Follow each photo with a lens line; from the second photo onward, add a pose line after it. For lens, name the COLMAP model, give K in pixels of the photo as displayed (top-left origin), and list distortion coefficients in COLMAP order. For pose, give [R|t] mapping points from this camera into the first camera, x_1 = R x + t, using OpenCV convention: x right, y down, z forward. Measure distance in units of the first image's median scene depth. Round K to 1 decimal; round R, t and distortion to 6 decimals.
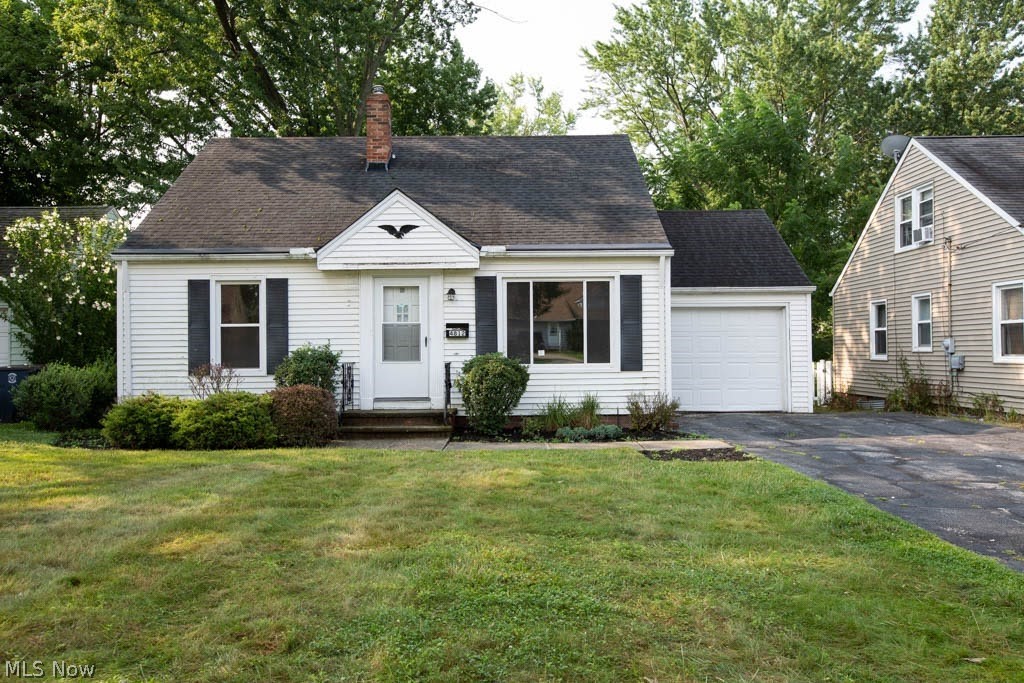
lens RADIAL K [[794.3, 0, 512.0], [0, 794.3, 341.5], [0, 0, 1]] dist [0.003563, 0.001604]
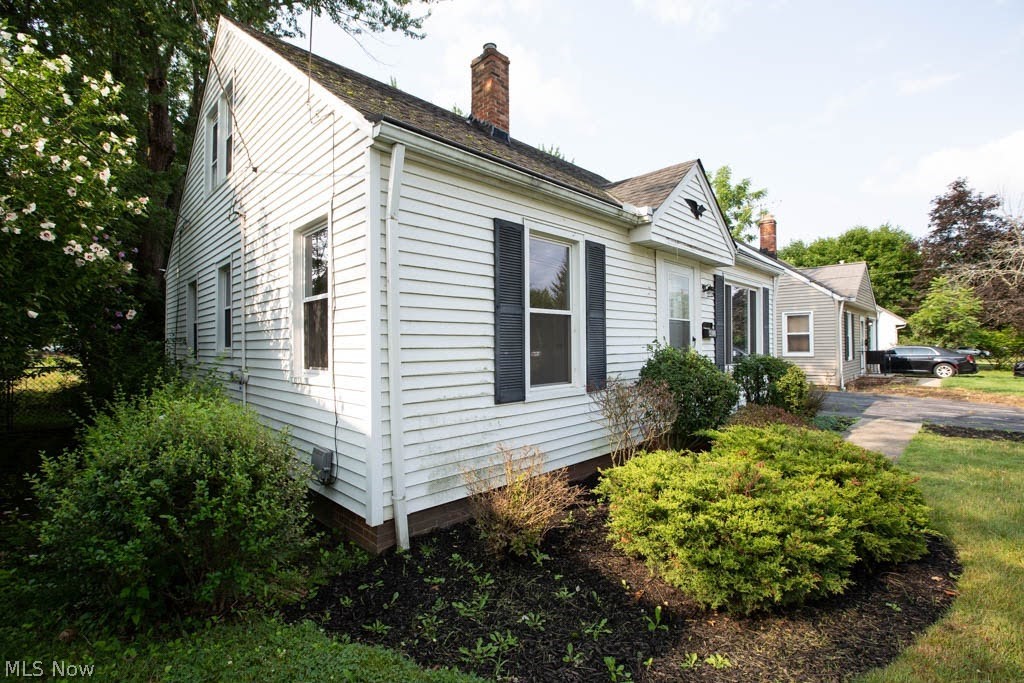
lens RADIAL K [[472.2, 0, 527.9], [0, 472.2, 339.8], [0, 0, 1]] dist [-0.074532, 0.040212]
pose [[0.697851, 0.011233, 0.716155, -0.607761], [-0.002729, 0.999911, -0.013024, 0.005083], [-0.716238, 0.007134, 0.697820, 0.769649]]
